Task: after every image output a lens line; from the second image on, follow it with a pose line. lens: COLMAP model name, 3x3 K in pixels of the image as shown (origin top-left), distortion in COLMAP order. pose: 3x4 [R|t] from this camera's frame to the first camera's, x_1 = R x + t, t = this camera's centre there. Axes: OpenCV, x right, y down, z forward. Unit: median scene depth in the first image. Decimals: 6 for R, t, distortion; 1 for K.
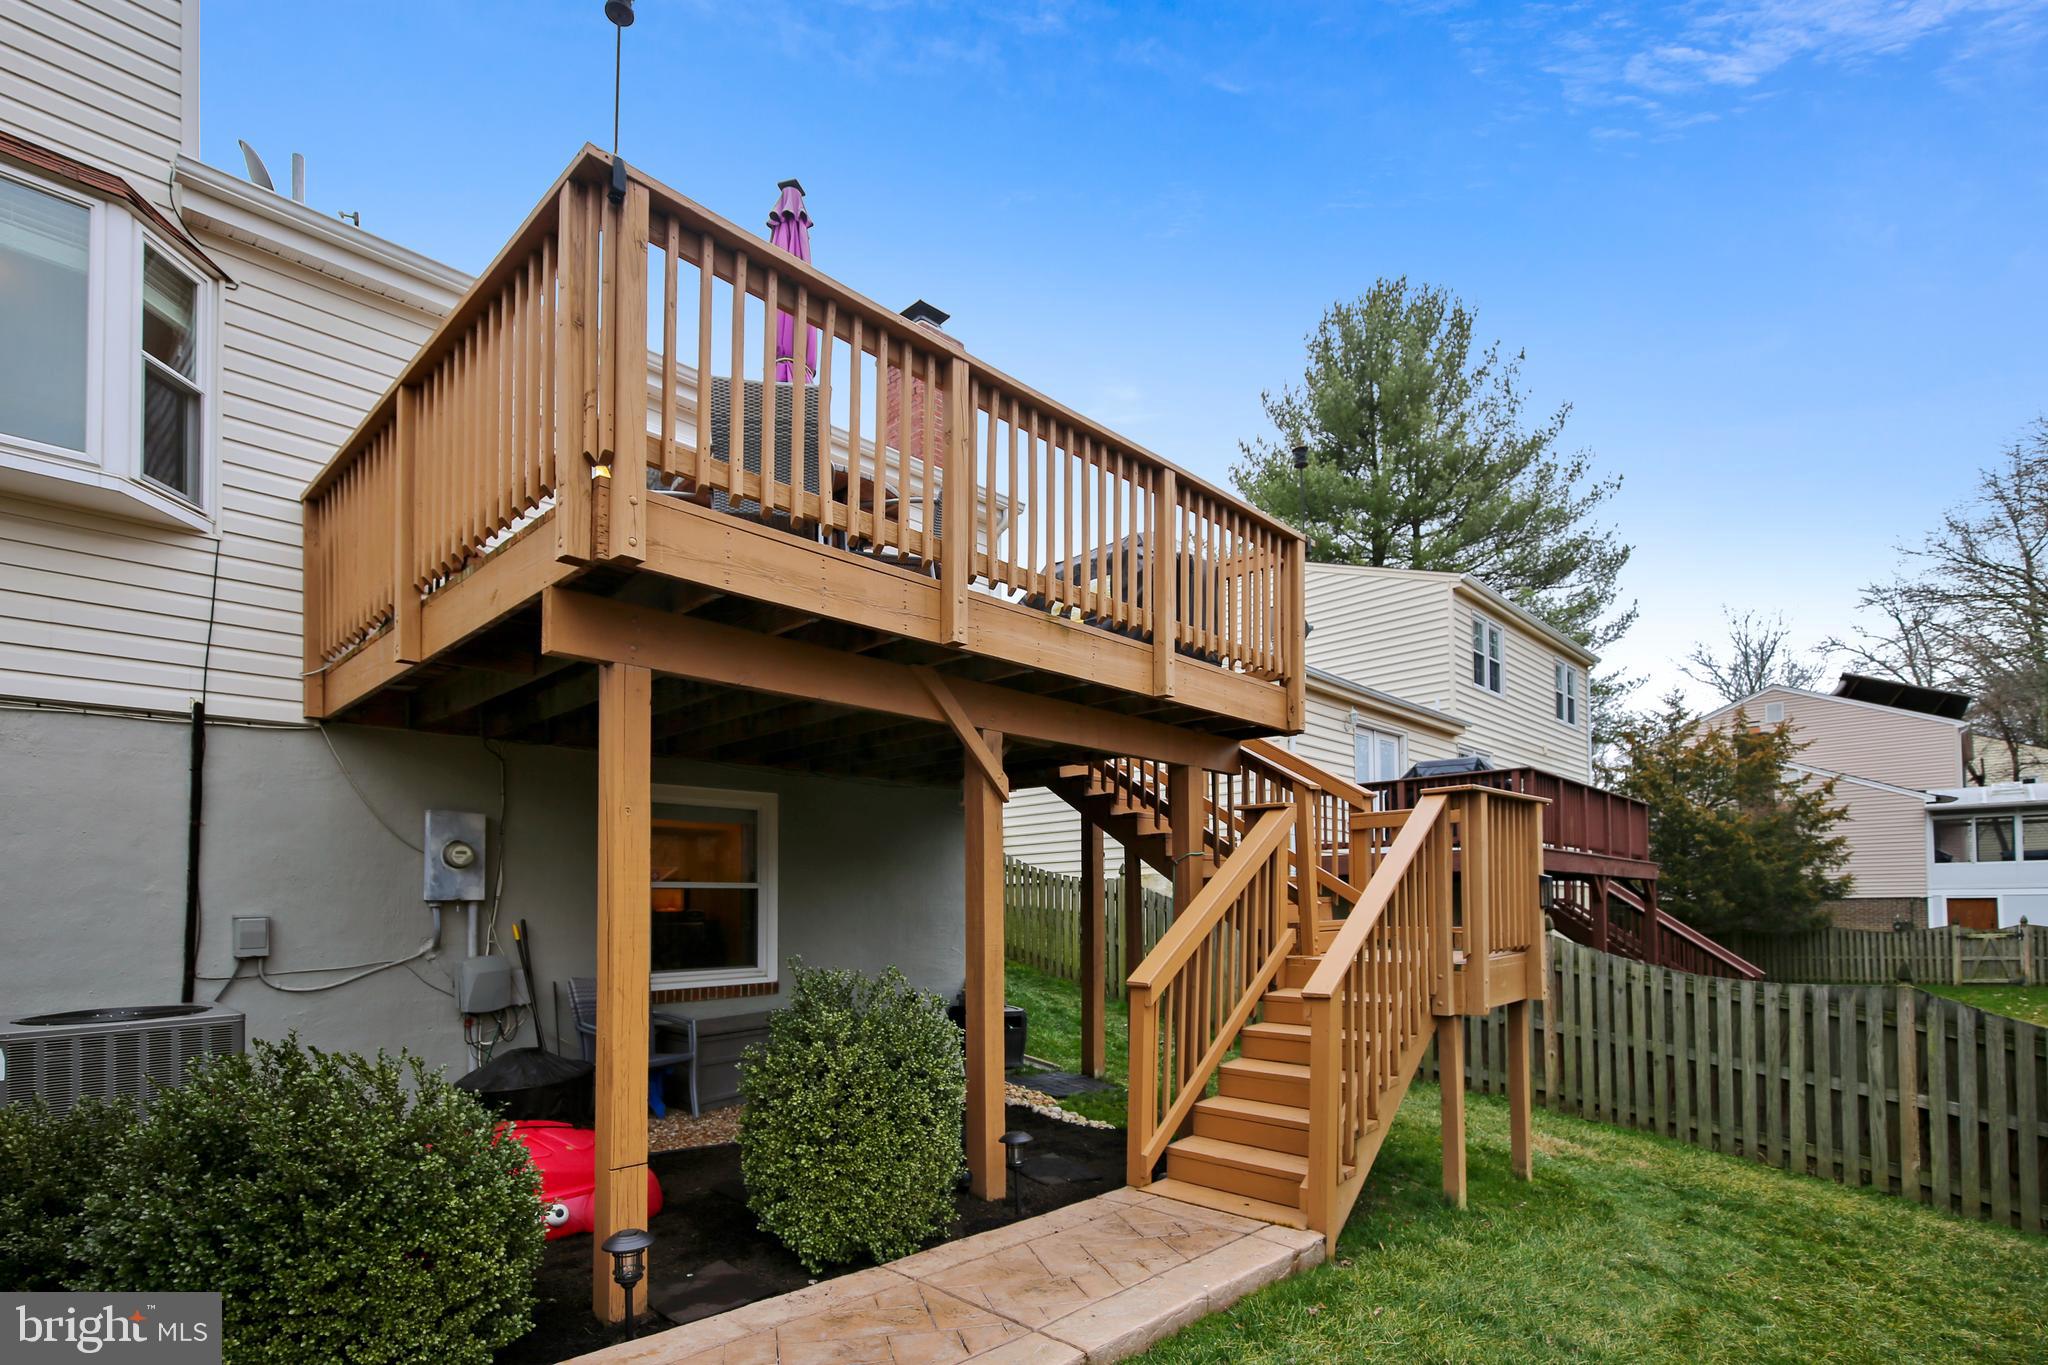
lens RADIAL K [[896.0, 0, 1085.2], [0, 896.0, 877.2], [0, 0, 1]] dist [-0.000411, -0.000245]
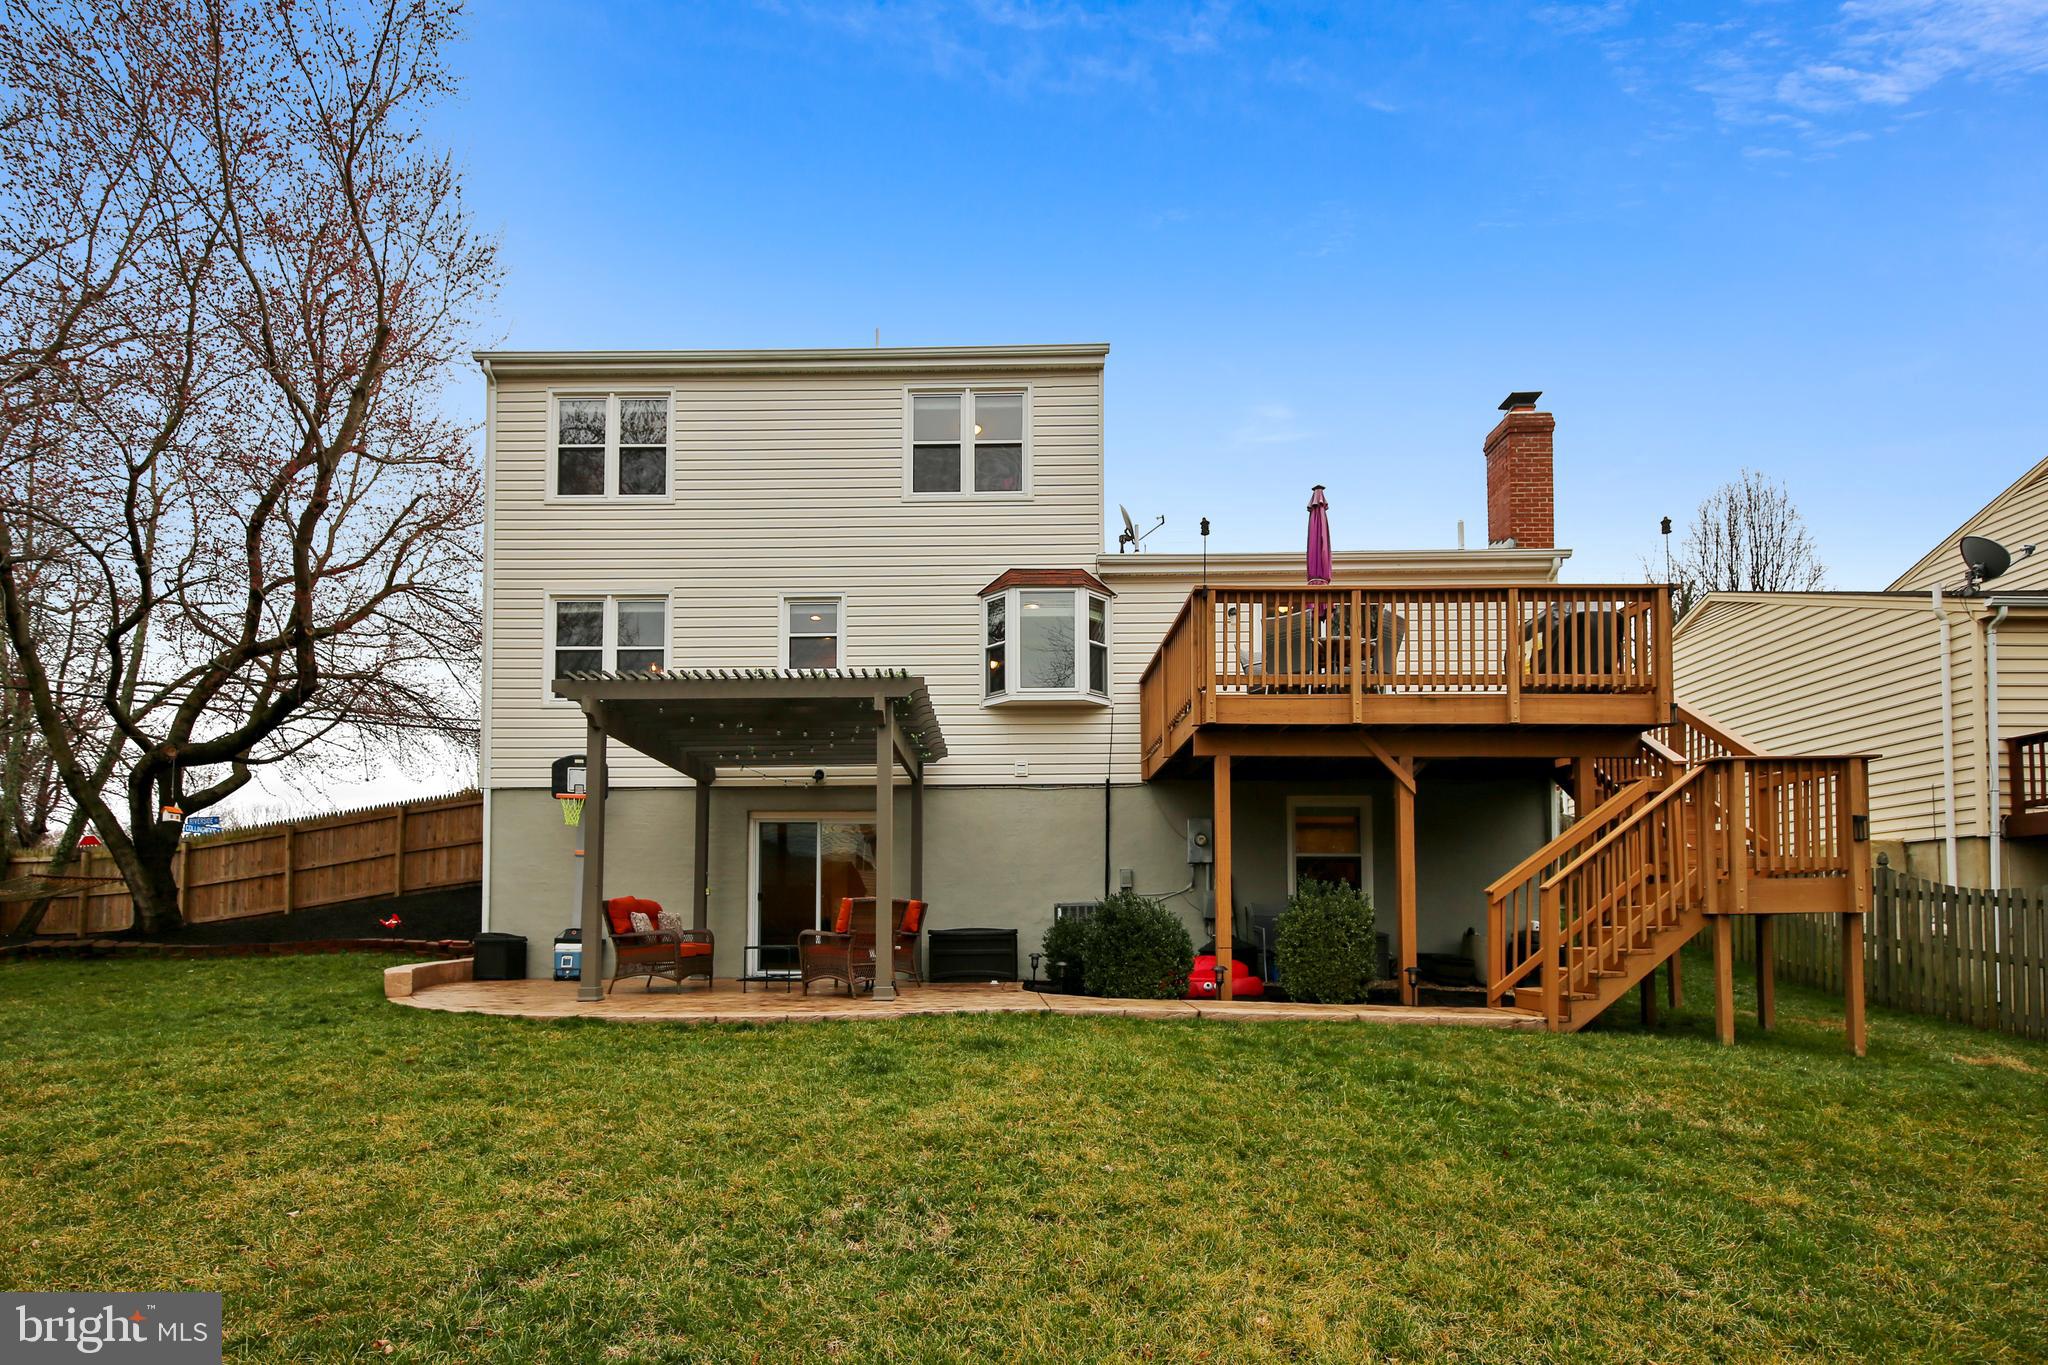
lens RADIAL K [[913.0, 0, 1028.2], [0, 913.0, 843.2], [0, 0, 1]] dist [0.012807, -0.000121]
pose [[0.640127, -0.040834, -0.767183, 0.761856], [0.010423, 0.998956, -0.044474, 0.084123], [0.768198, 0.020473, 0.639885, -0.742451]]
